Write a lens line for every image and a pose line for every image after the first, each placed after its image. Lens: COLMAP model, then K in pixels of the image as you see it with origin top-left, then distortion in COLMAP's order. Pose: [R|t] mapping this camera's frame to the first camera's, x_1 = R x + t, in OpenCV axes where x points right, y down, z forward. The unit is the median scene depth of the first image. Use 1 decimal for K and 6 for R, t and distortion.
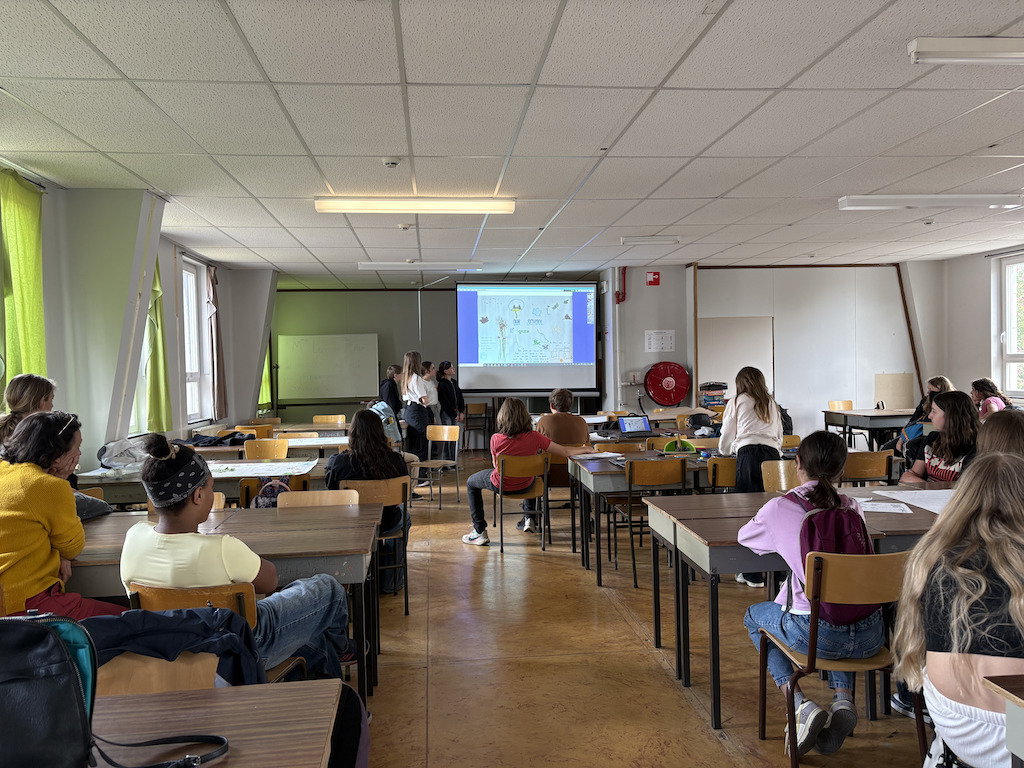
lens RADIAL K [[772.9, 0, 507.5], [0, 772.9, 388.9], [0, 0, 1]] dist [0.060448, -0.065042]
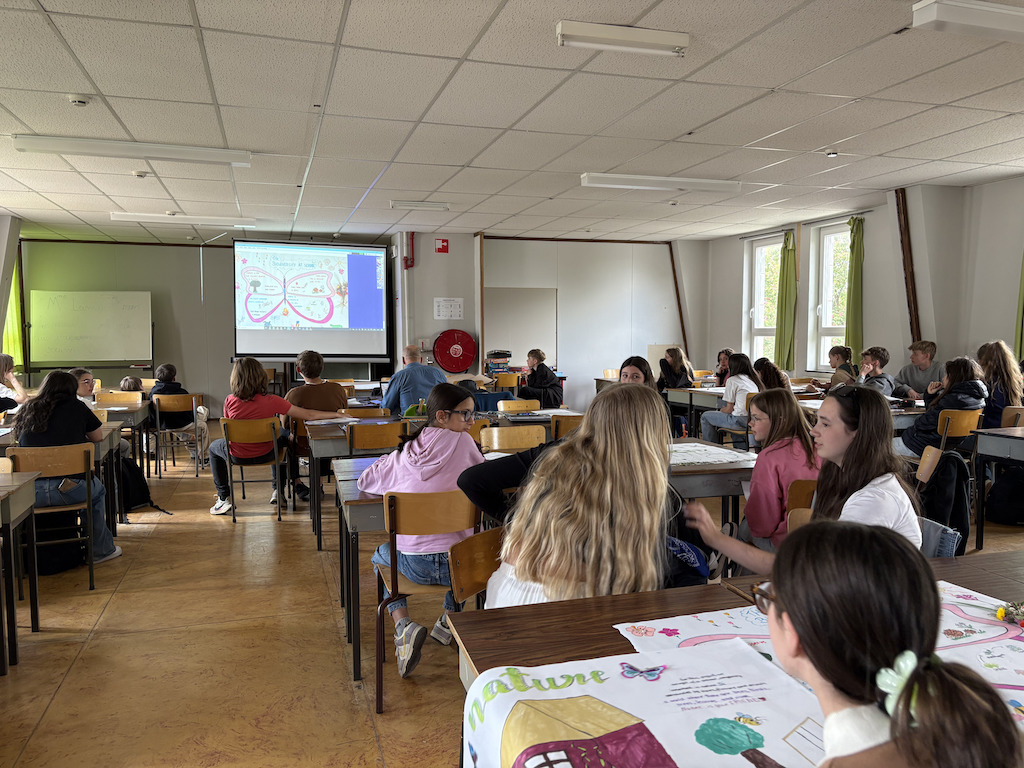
lens RADIAL K [[772.9, 0, 518.7], [0, 772.9, 398.7], [0, 0, 1]] dist [0.060448, -0.065042]
pose [[0.977387, 0.001902, 0.211449, 0.073130], [-0.013506, 0.998479, 0.053449, 0.000676], [-0.211026, -0.055096, 0.975926, -0.010564]]
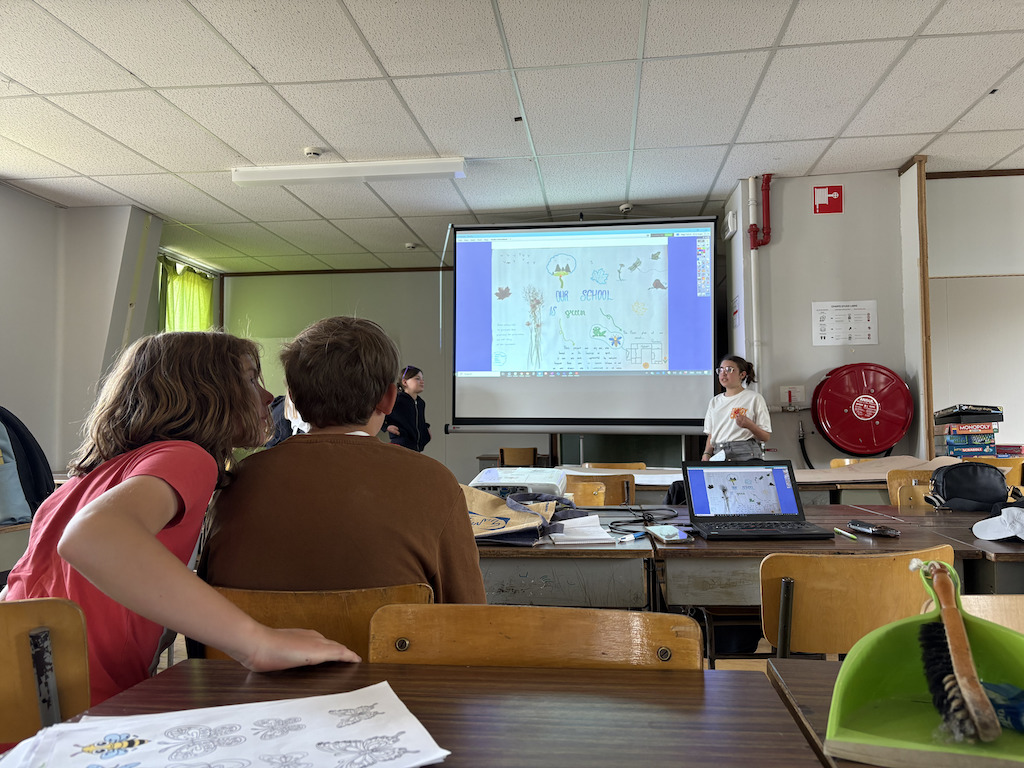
lens RADIAL K [[772.9, 0, 514.6], [0, 772.9, 394.2], [0, 0, 1]] dist [0.060448, -0.065042]
pose [[0.976645, 0.003181, -0.214835, 0.098667], [-0.018196, 0.997523, -0.067949, 0.021145], [0.214086, 0.070271, 0.974284, 0.475288]]
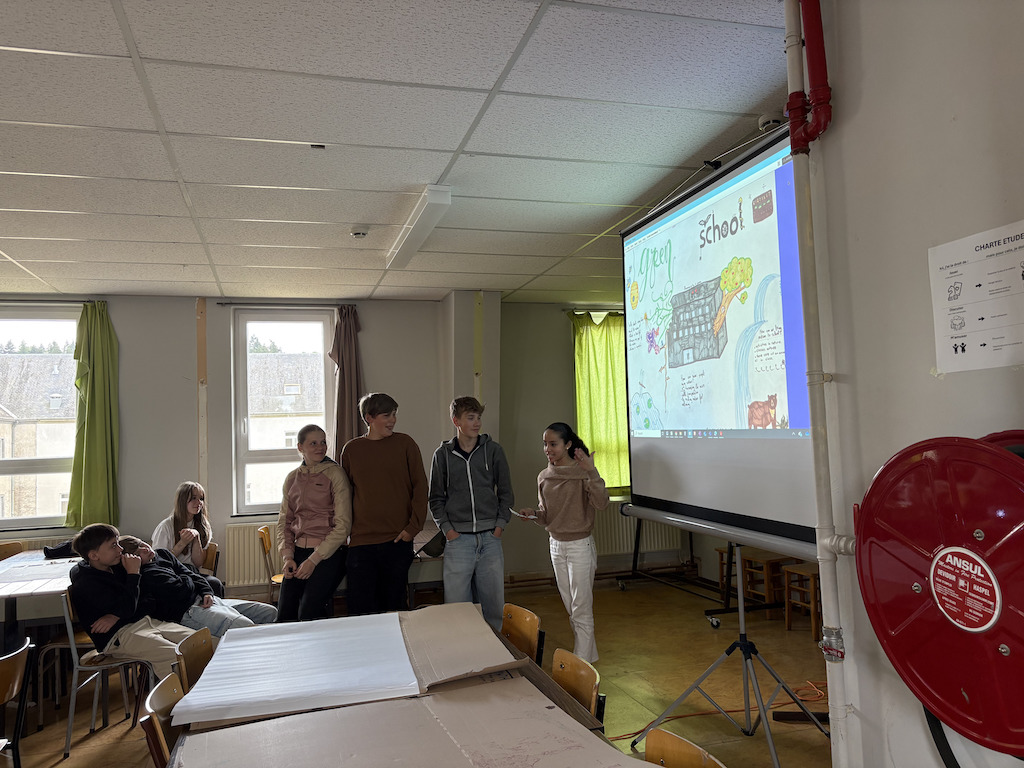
lens RADIAL K [[772.9, 0, 507.2], [0, 772.9, 390.4], [0, 0, 1]] dist [0.060448, -0.065042]
pose [[0.187324, -0.044013, -0.981312, 0.329643], [0.004293, 0.999023, -0.043988, -0.036536], [0.982289, 0.004028, 0.187330, 0.875311]]
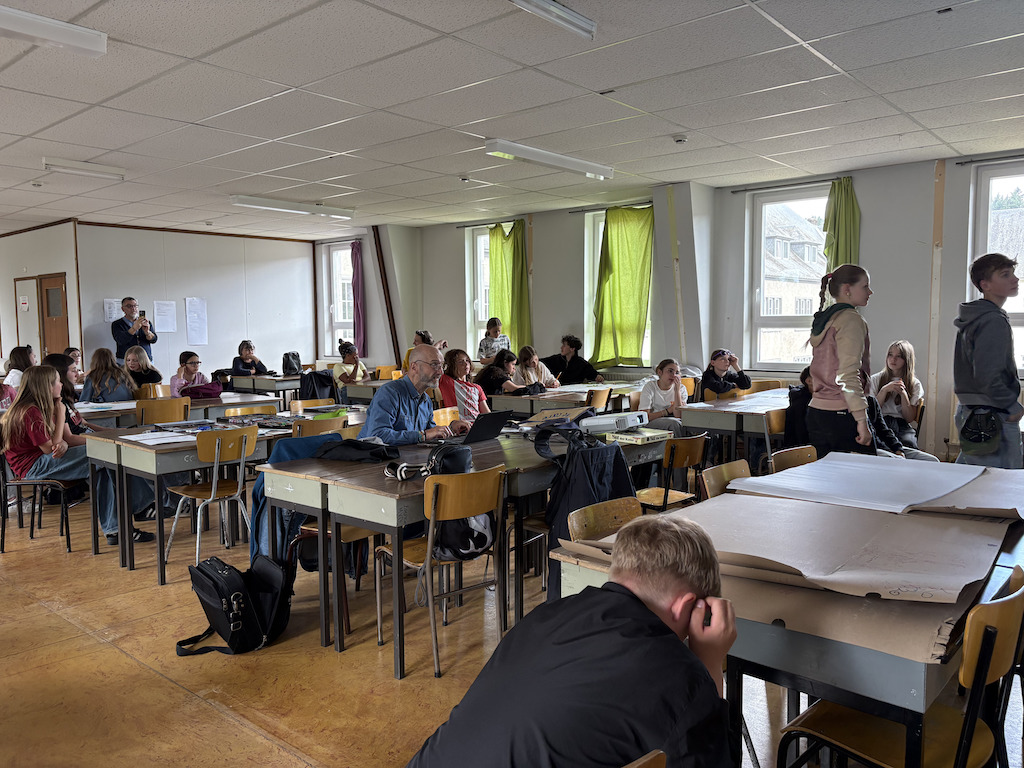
lens RADIAL K [[772.9, 0, 514.6], [0, 772.9, 384.6], [0, 0, 1]] dist [0.060448, -0.065042]
pose [[-0.727369, 0.080258, -0.681537, 0.369160], [0.003338, 0.993539, 0.113438, -0.032122], [0.686238, 0.080237, -0.722938, 0.985903]]
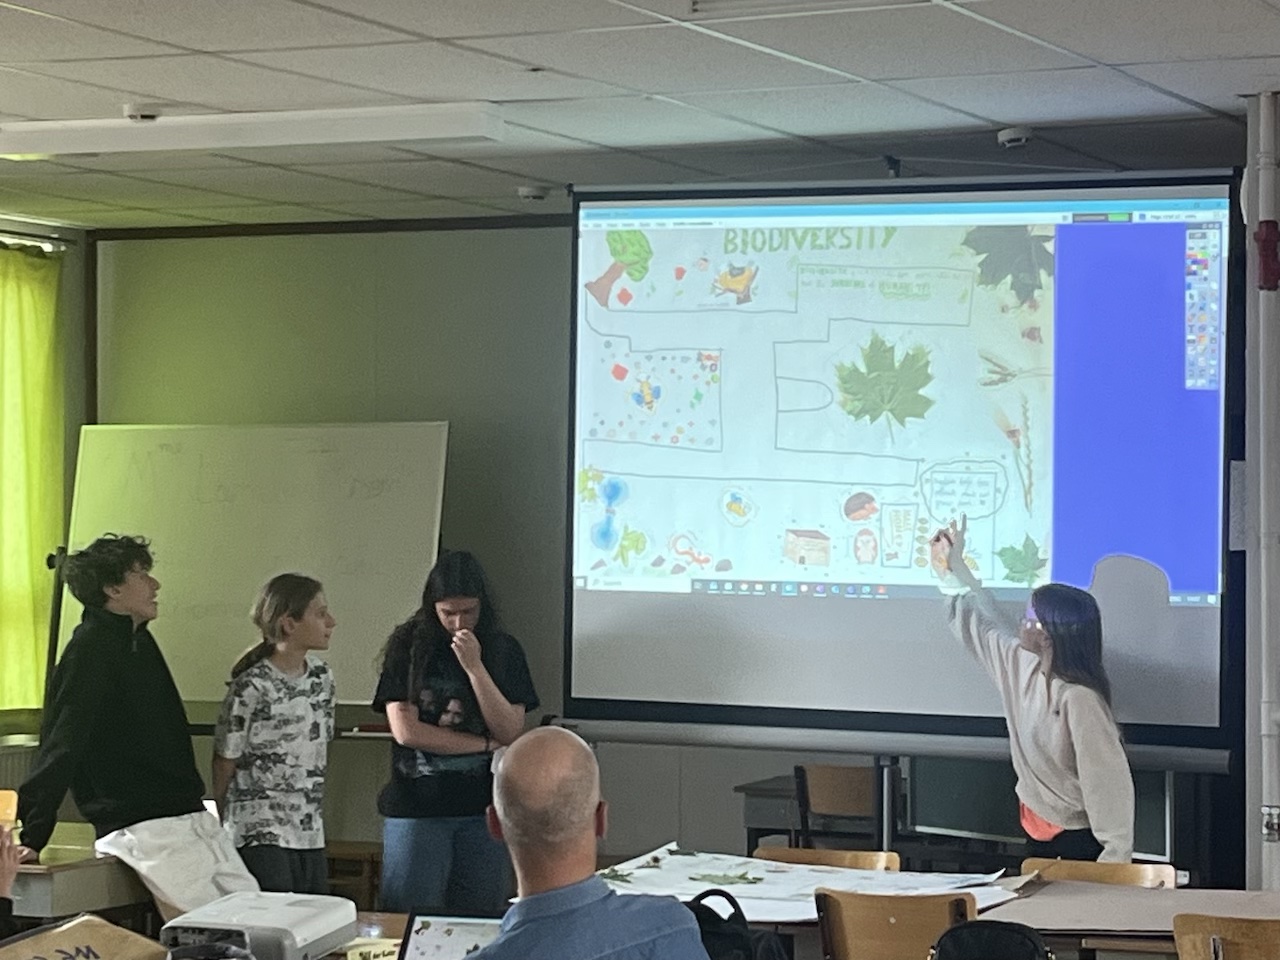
lens RADIAL K [[3536.4, 0, 620.0], [0, 3536.4, 500.0], [0, 0, 1]] dist [0.084637, 0.000000]
pose [[0.867589, 0.022093, -0.496792, 0.431669], [-0.036792, 0.999126, -0.019820, -0.035279], [0.495920, 0.035473, 0.867643, 0.173993]]
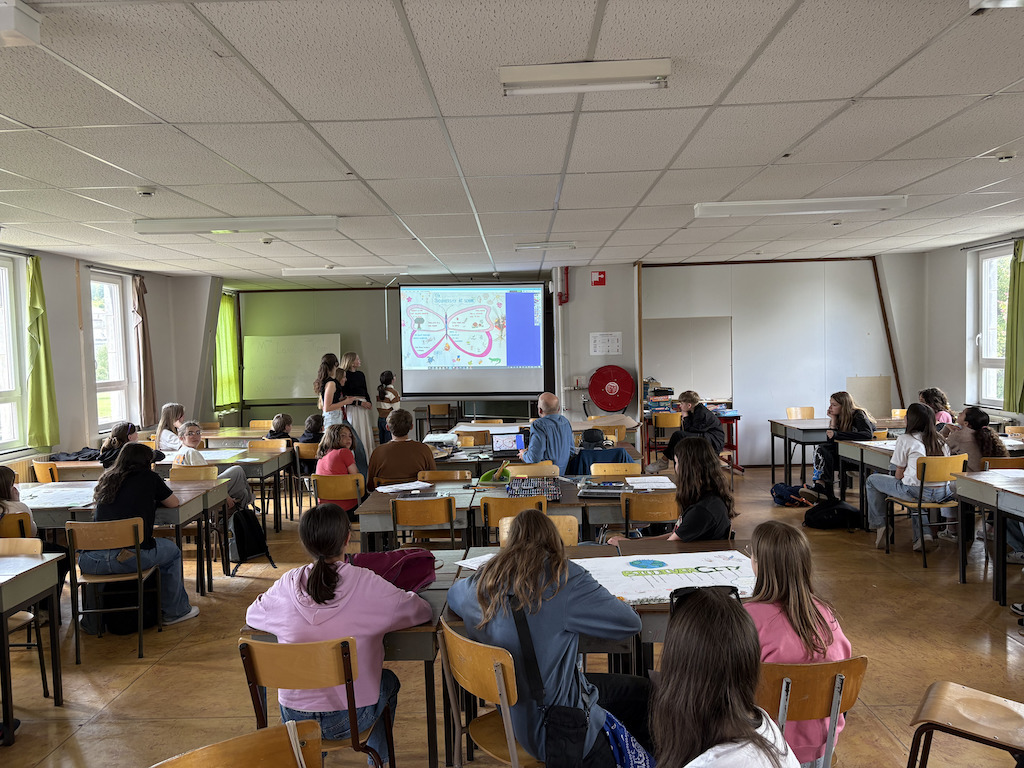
lens RADIAL K [[772.9, 0, 504.8], [0, 772.9, 394.2], [0, 0, 1]] dist [0.060448, -0.065042]
pose [[0.992733, 0.003833, -0.120280, 0.188355], [0.000402, 0.999381, 0.035167, -0.033067], [0.120341, -0.034960, 0.992117, 0.034871]]
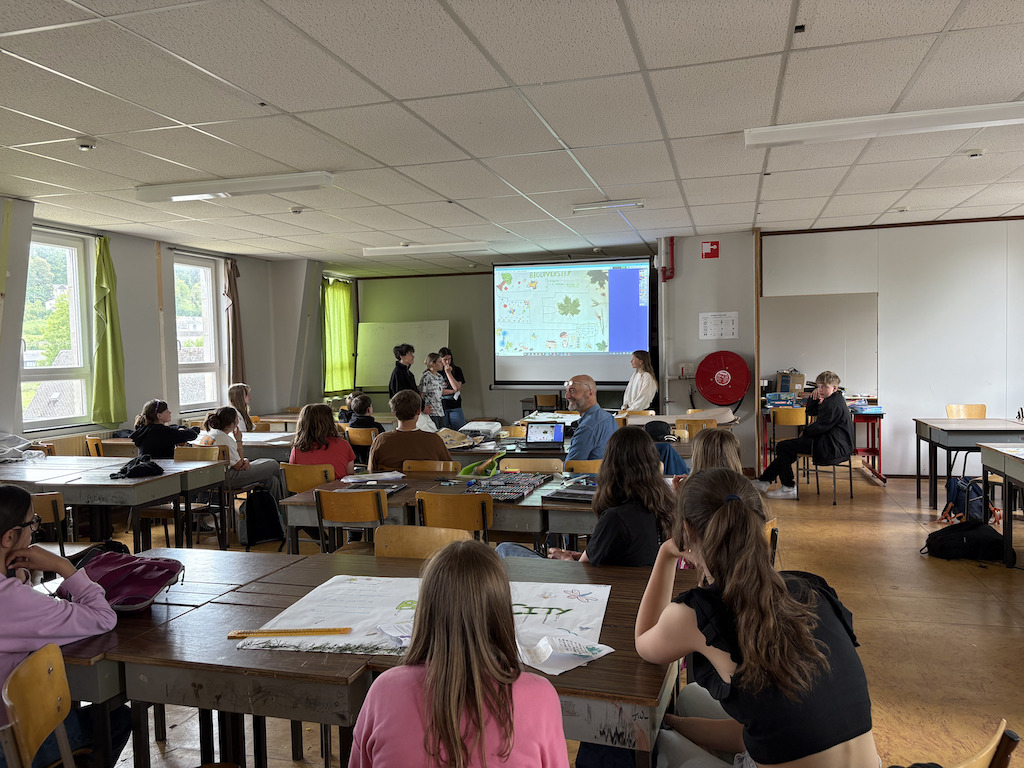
lens RADIAL K [[772.9, 0, 509.2], [0, 772.9, 392.0], [0, 0, 1]] dist [0.060448, -0.065042]
pose [[0.929728, 0.021189, -0.367637, 0.295590], [-0.008728, 0.999331, 0.035525, -0.018795], [0.368143, -0.029820, 0.929291, 0.150728]]
